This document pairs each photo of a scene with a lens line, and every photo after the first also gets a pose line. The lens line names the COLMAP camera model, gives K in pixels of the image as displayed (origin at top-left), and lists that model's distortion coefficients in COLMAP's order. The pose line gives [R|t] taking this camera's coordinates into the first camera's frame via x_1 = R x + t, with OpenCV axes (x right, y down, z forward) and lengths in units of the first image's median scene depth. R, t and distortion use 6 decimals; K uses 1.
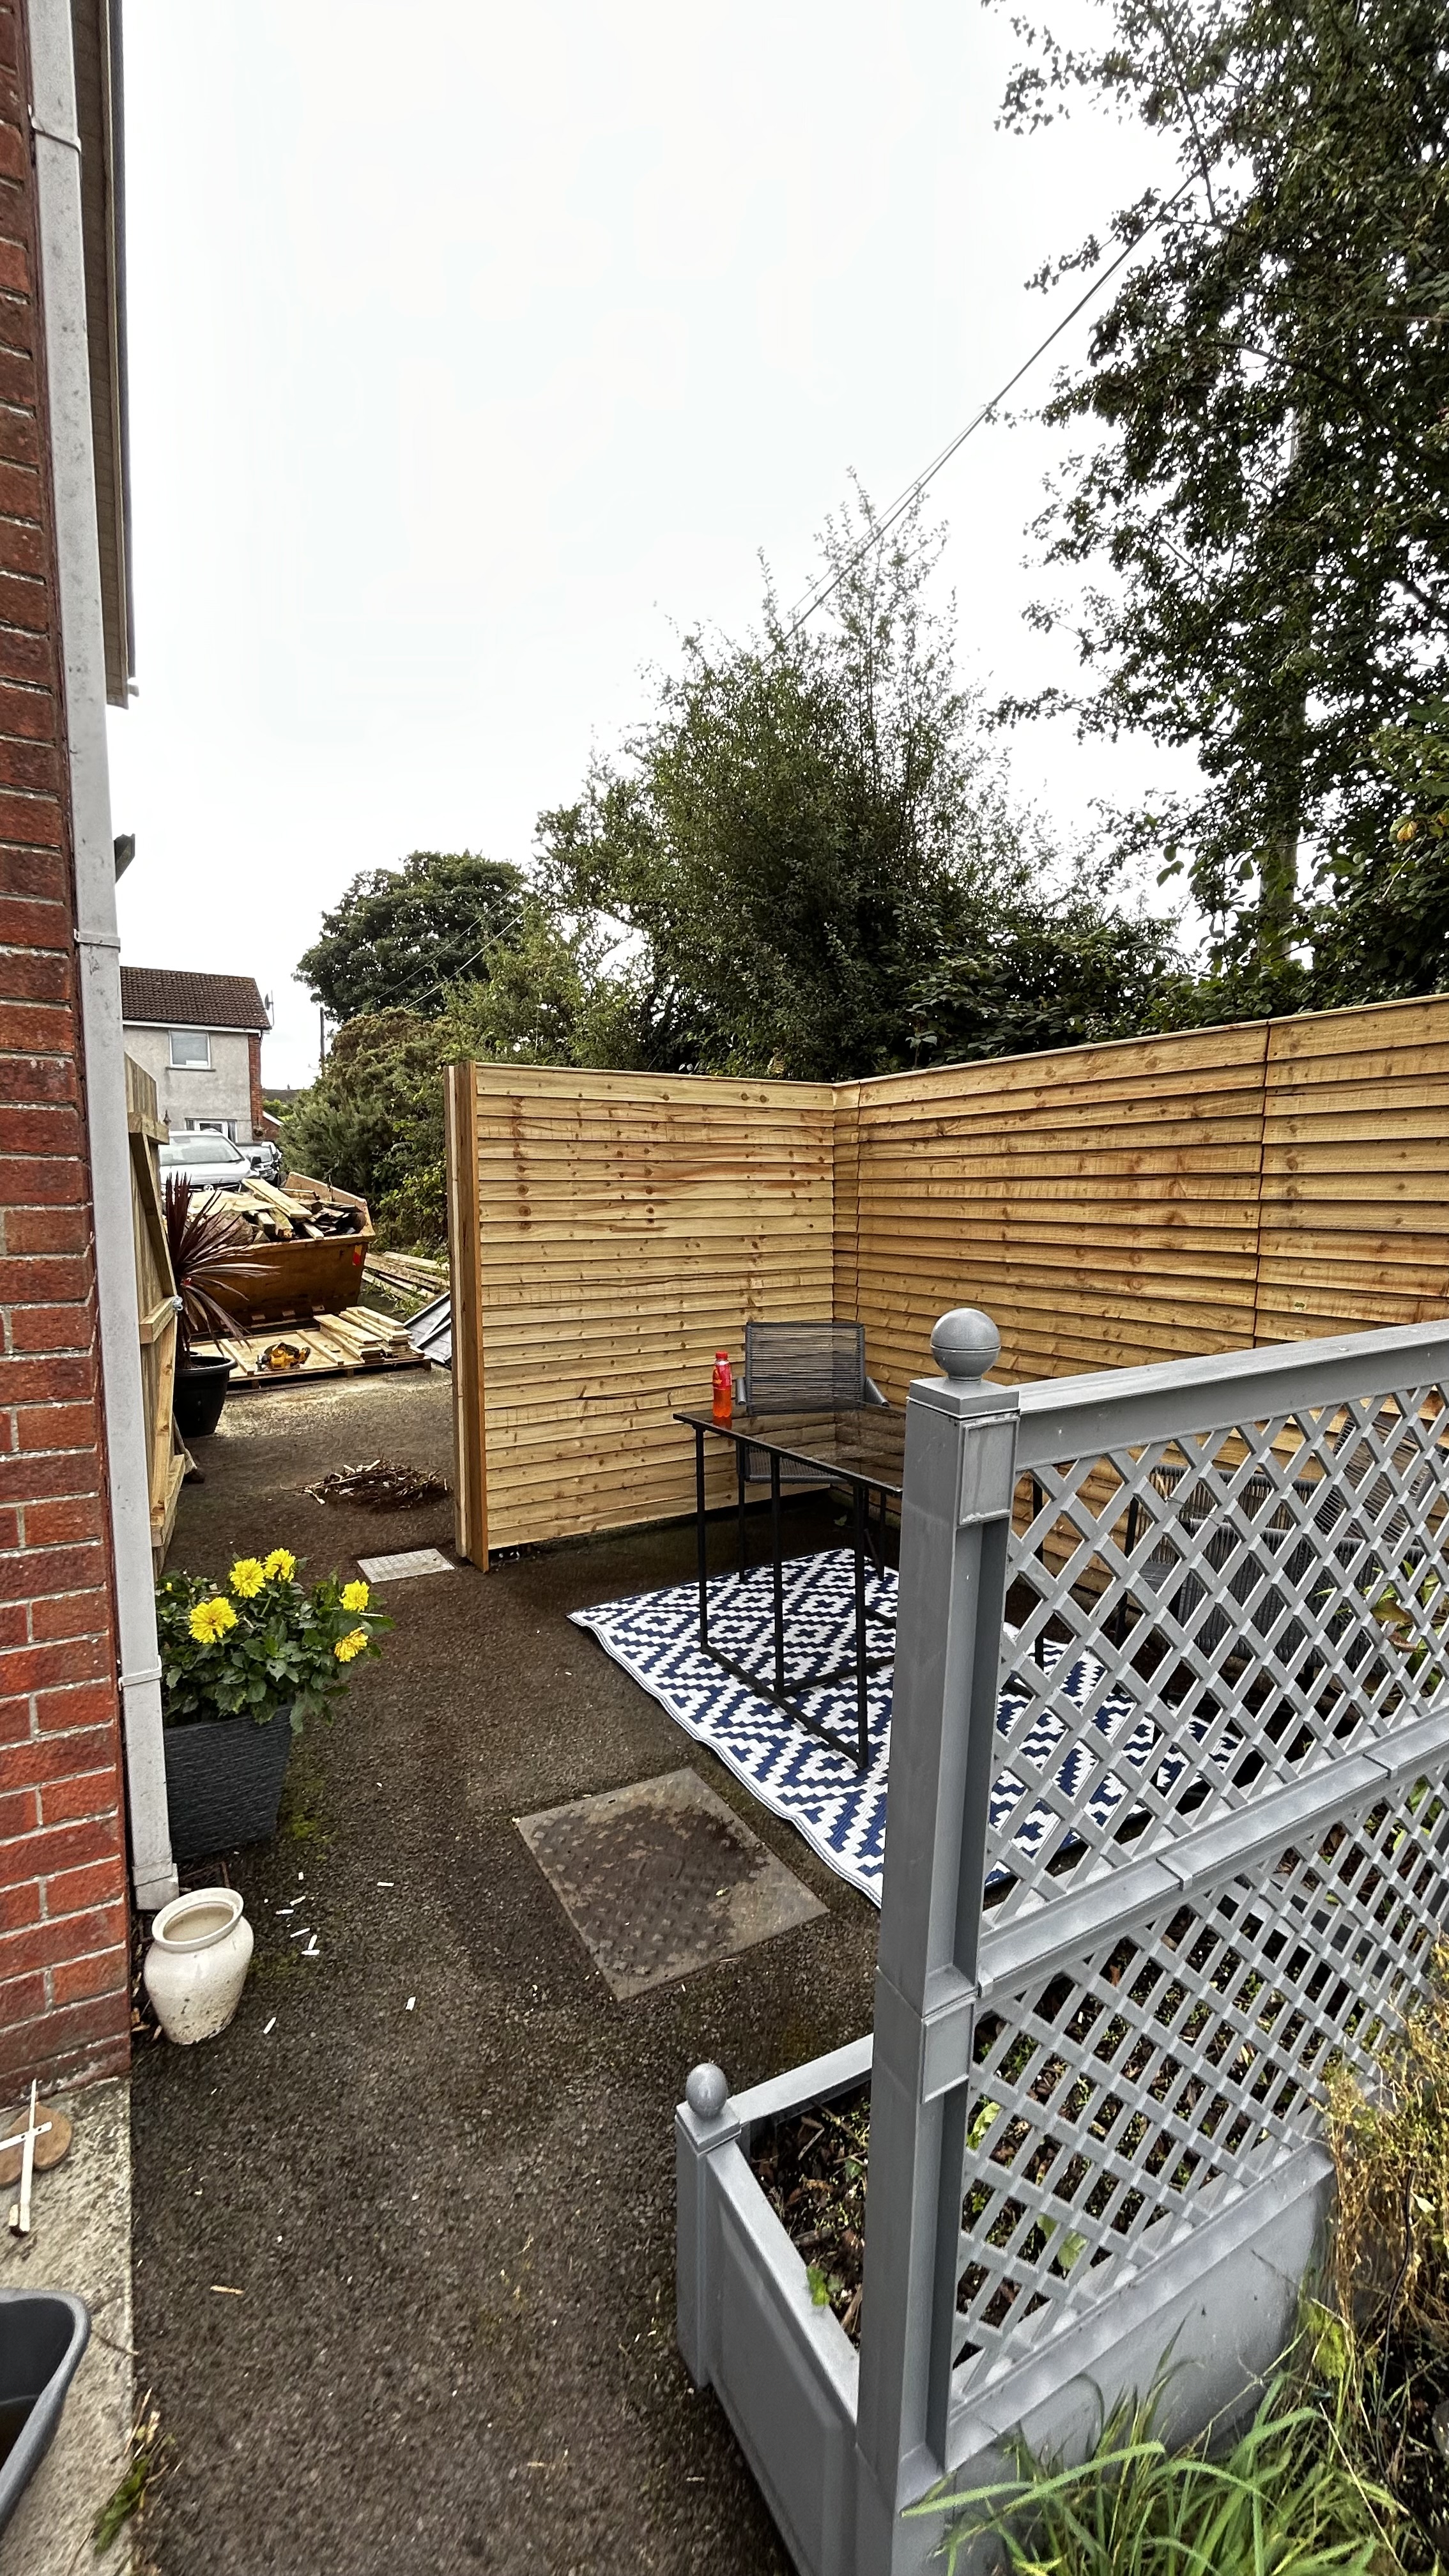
lens RADIAL K [[1056.0, 0, 734.1], [0, 1056.0, 1274.0], [0, 0, 1]] dist [-0.000511, 0.000014]
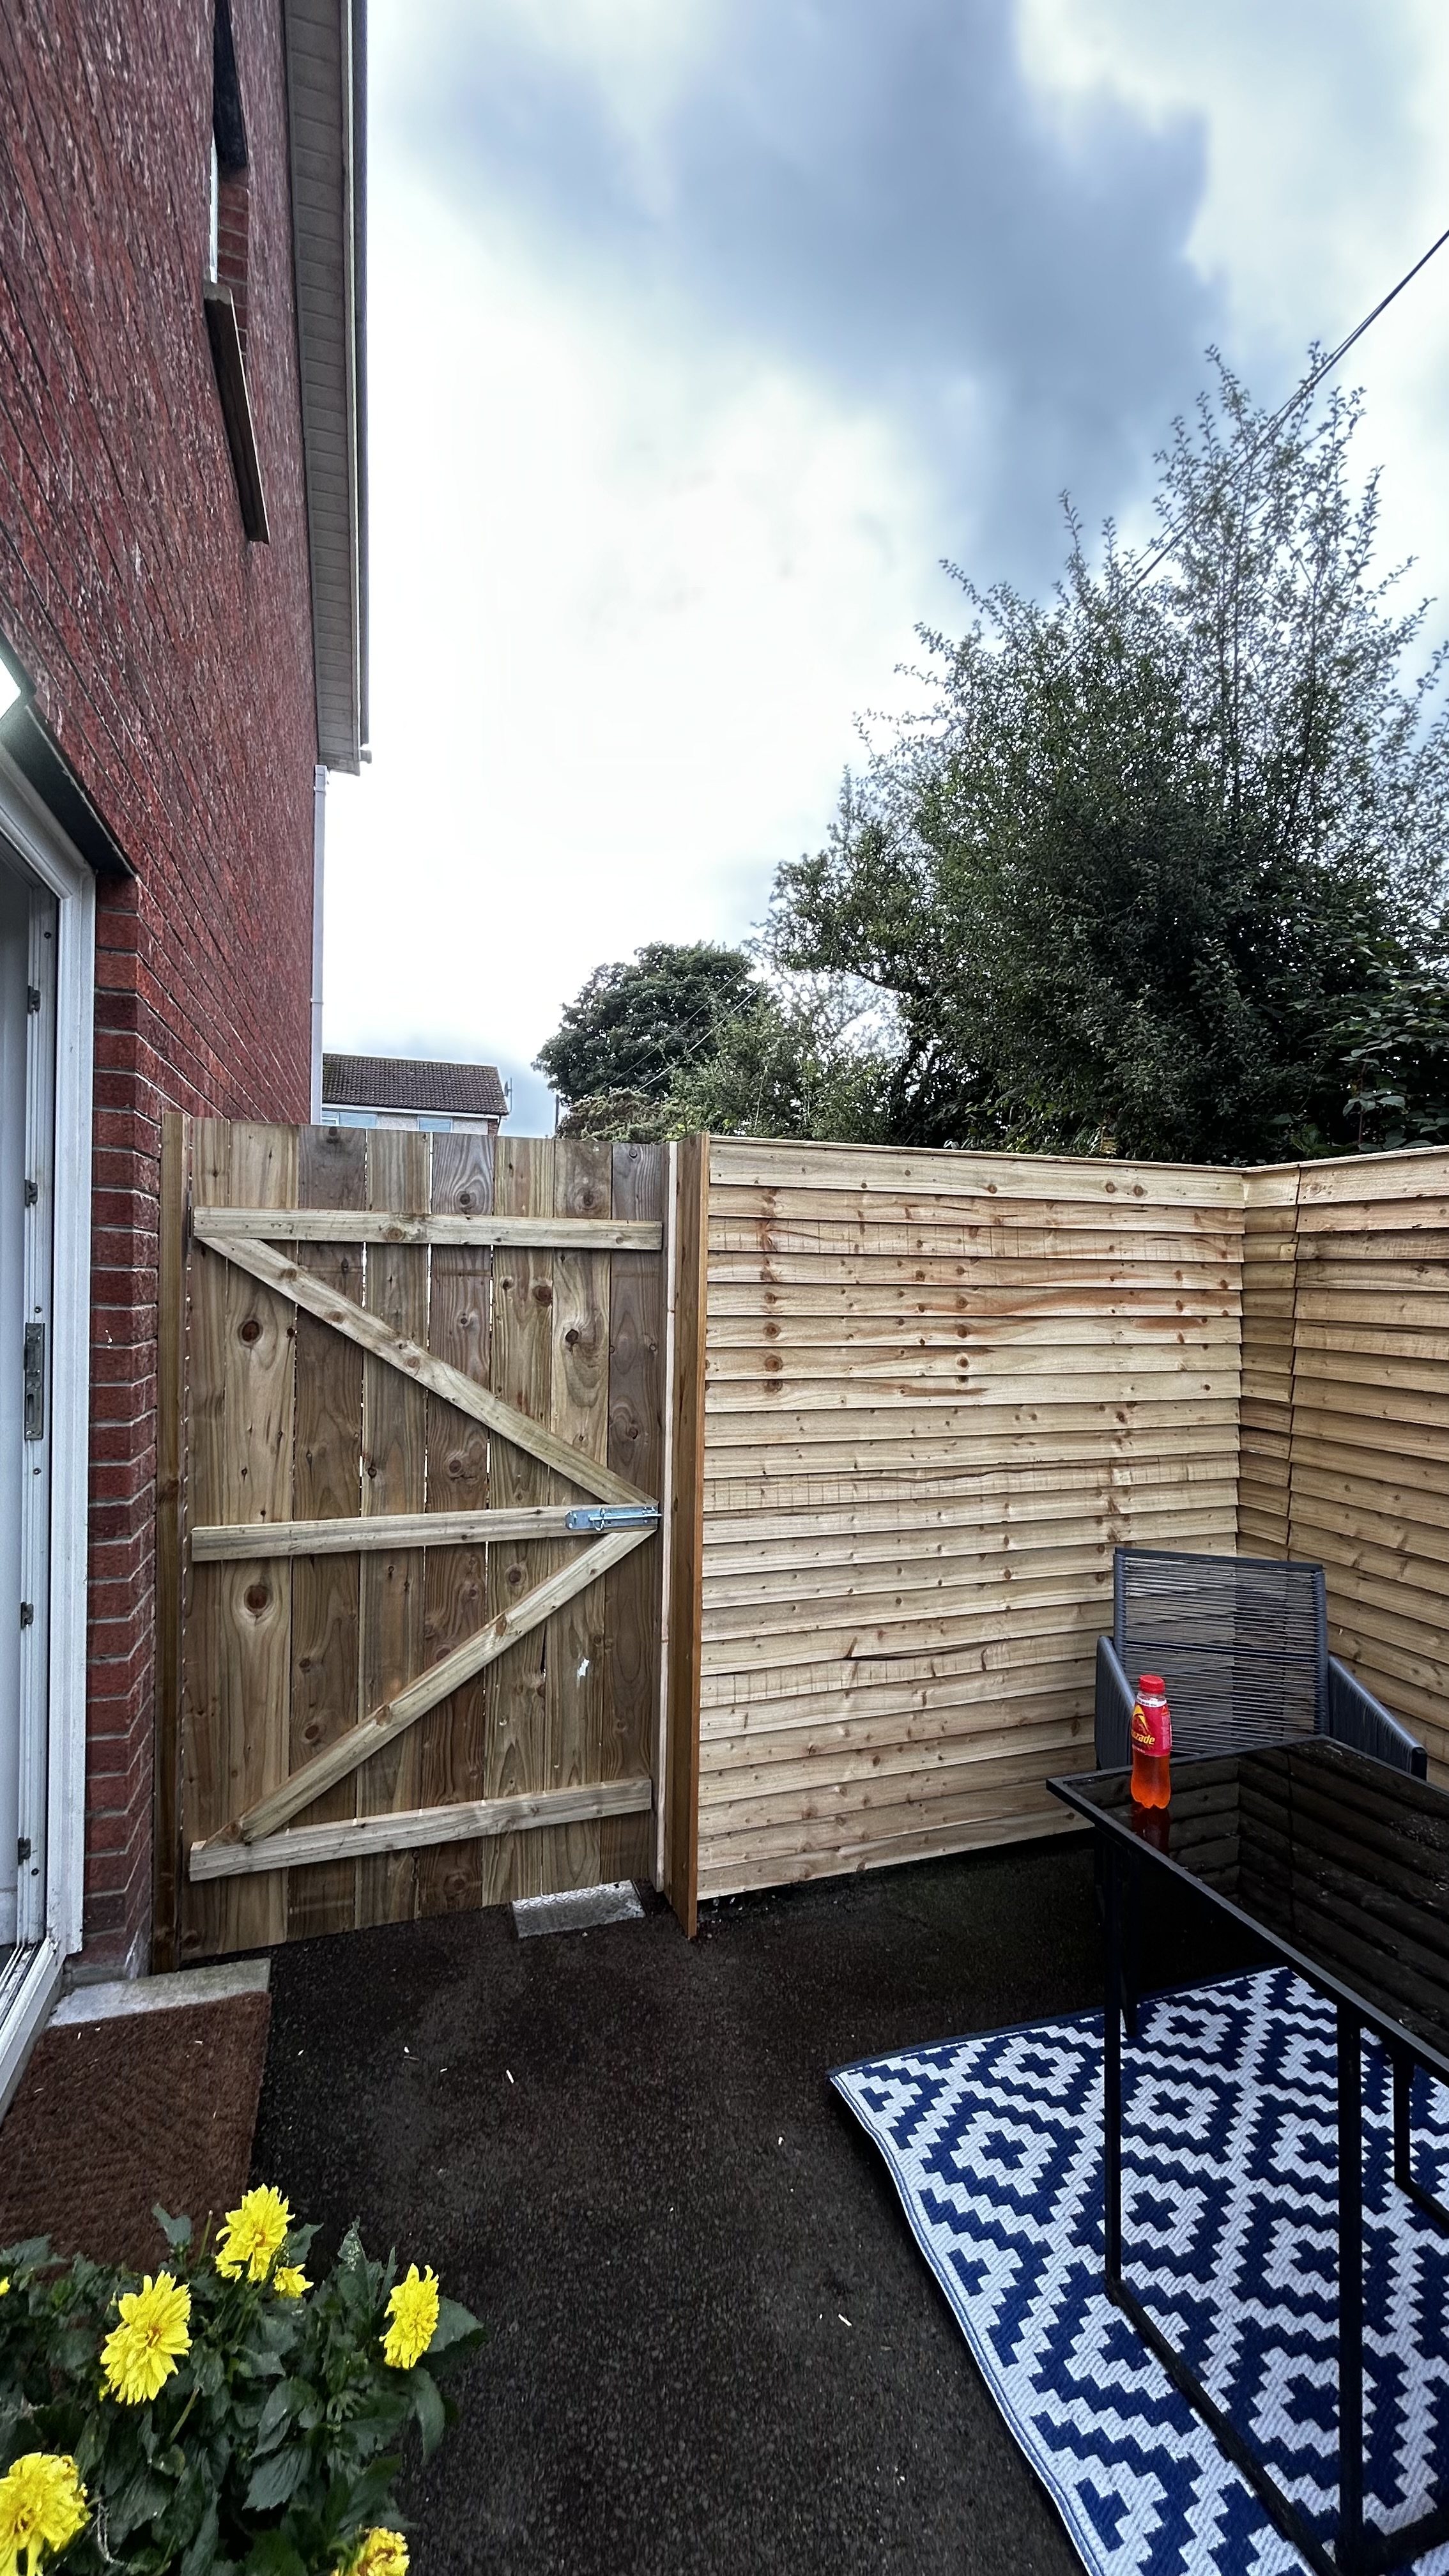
lens RADIAL K [[1056.0, 0, 734.1], [0, 1056.0, 1274.0], [0, 0, 1]] dist [-0.000511, 0.000014]
pose [[0.979783, 0.021887, -0.198864, -0.087588], [-0.037016, 0.996668, -0.072681, -0.060810], [0.196611, 0.078572, 0.977328, 0.334303]]
